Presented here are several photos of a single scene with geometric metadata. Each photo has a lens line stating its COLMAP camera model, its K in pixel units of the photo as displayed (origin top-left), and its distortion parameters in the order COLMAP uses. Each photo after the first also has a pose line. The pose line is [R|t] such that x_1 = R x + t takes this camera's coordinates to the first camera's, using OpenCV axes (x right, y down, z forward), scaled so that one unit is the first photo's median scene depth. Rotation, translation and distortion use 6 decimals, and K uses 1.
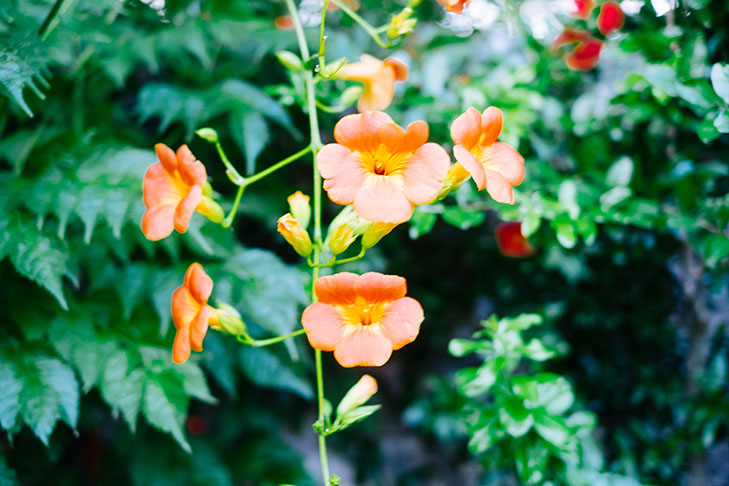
lens RADIAL K [[1168.2, 0, 364.3], [0, 1168.2, 240.5], [0, 0, 1]] dist [-0.014823, 0.000000]
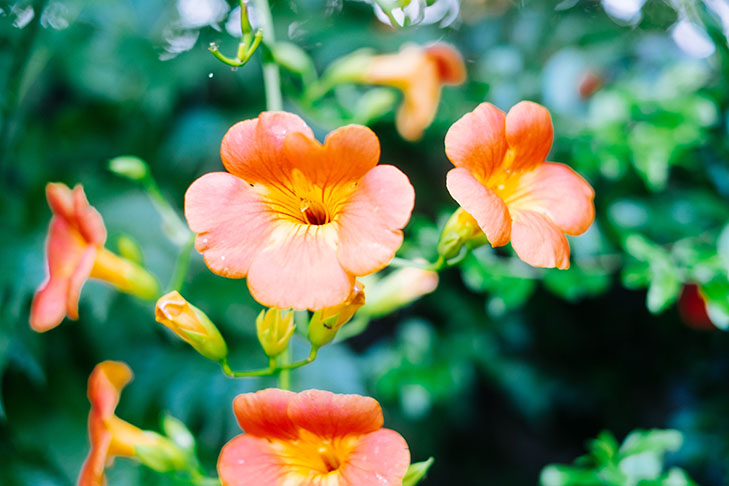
lens RADIAL K [[1168.2, 0, 365.2], [0, 1168.2, 246.8], [0, 0, 1]] dist [-0.014823, 0.000000]
pose [[0.975341, -0.019835, -0.219808, 0.160781], [0.012239, 0.999282, -0.035868, -0.022994], [0.220362, 0.032293, 0.974884, 0.427266]]
